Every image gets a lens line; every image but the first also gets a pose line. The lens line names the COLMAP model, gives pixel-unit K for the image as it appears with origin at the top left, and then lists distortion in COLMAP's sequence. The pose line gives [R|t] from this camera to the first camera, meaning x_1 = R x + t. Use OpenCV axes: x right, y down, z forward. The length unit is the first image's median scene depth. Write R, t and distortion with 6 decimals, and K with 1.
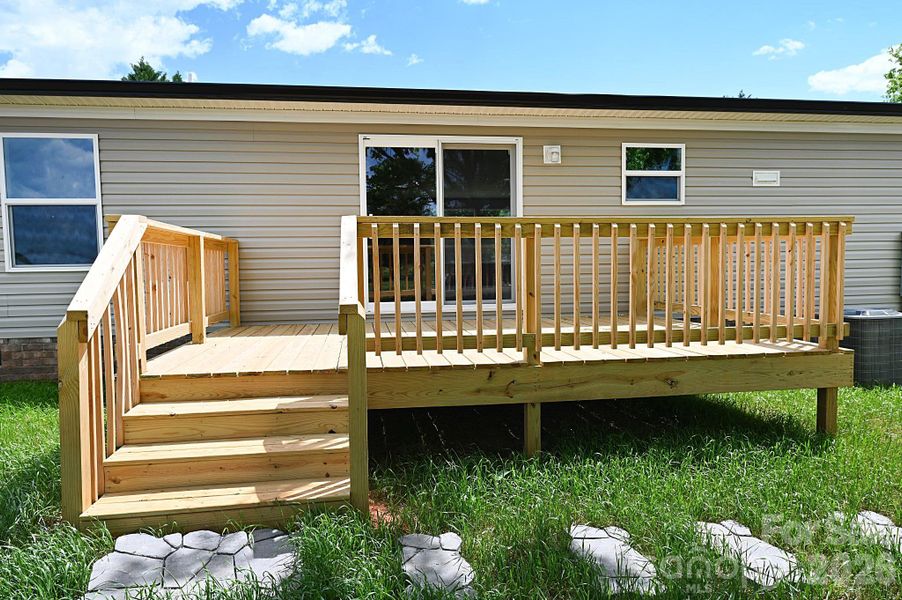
lens RADIAL K [[603.2, 0, 451.0], [0, 603.2, 300.0], [0, 0, 1]] dist [0.004122, 0.003579]
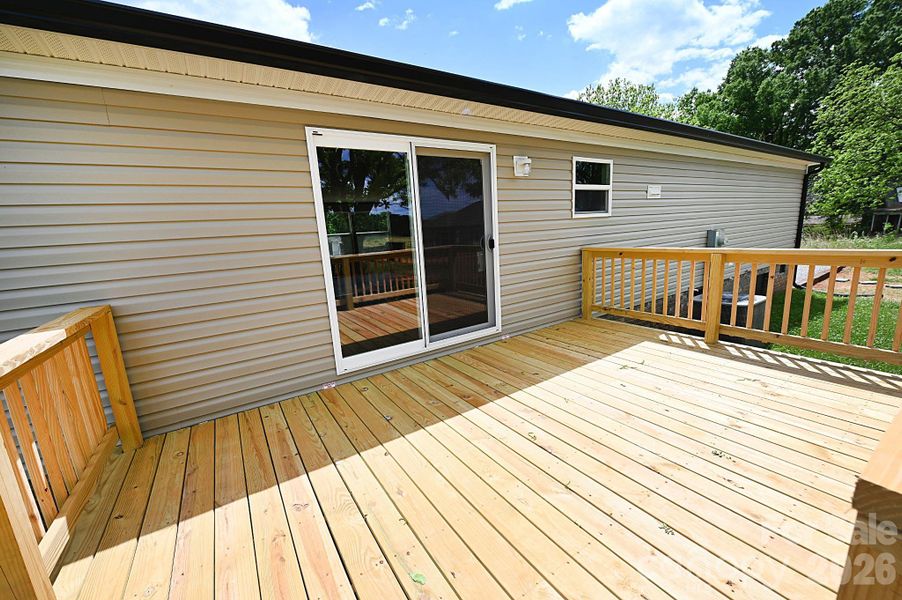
lens RADIAL K [[360.5, 0, 450.3], [0, 360.5, 302.2], [0, 0, 1]] dist [-0.002179, -0.000559]
pose [[0.910839, -0.119801, 0.394993, -0.179945], [0.072793, 0.988576, 0.131978, -0.114839], [-0.406292, -0.091458, 0.909155, 0.520782]]
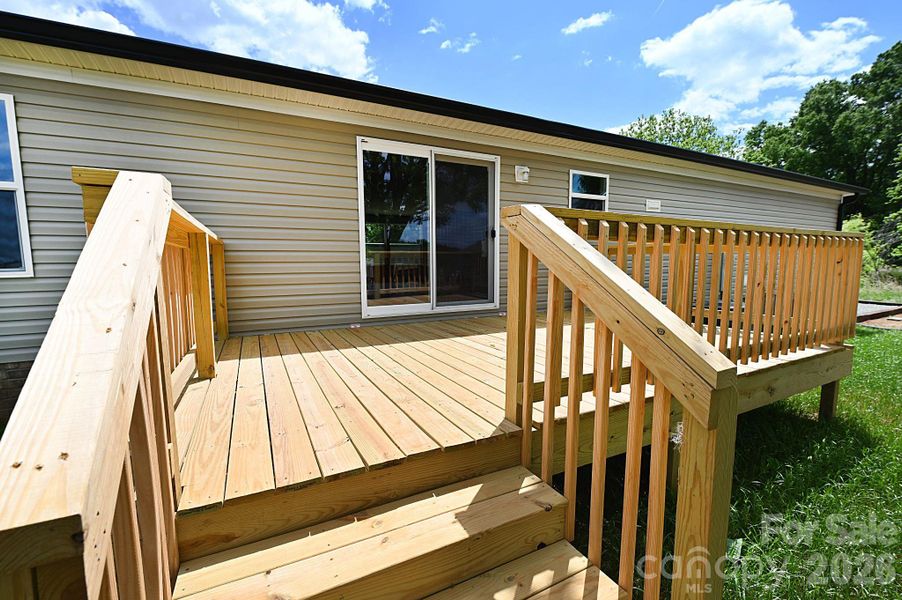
lens RADIAL K [[392.4, 0, 451.0], [0, 392.4, 300.0], [0, 0, 1]] dist [-0.003437, 0.000089]
pose [[0.948505, -0.022158, 0.315987, -0.205358], [0.012712, 0.999409, 0.031924, -0.025717], [-0.316507, -0.026263, 0.948226, 0.325896]]
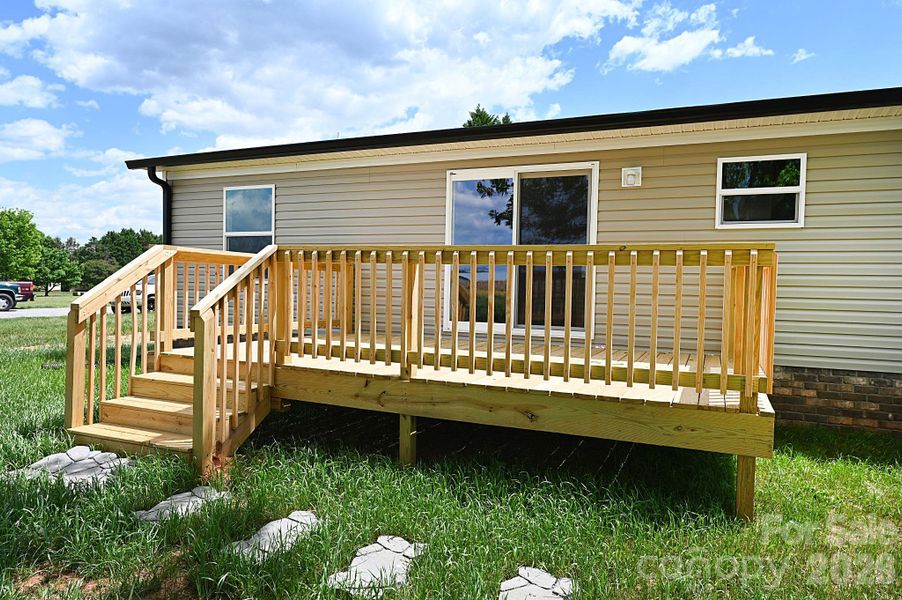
lens RADIAL K [[622.2, 0, 451.0], [0, 622.2, 300.0], [0, 0, 1]] dist [0.005203, -0.000911]
pose [[0.835909, 0.047063, -0.546846, 0.475043], [-0.067710, 0.997549, -0.017651, -0.014021], [0.544675, 0.051782, 0.837047, 0.046819]]
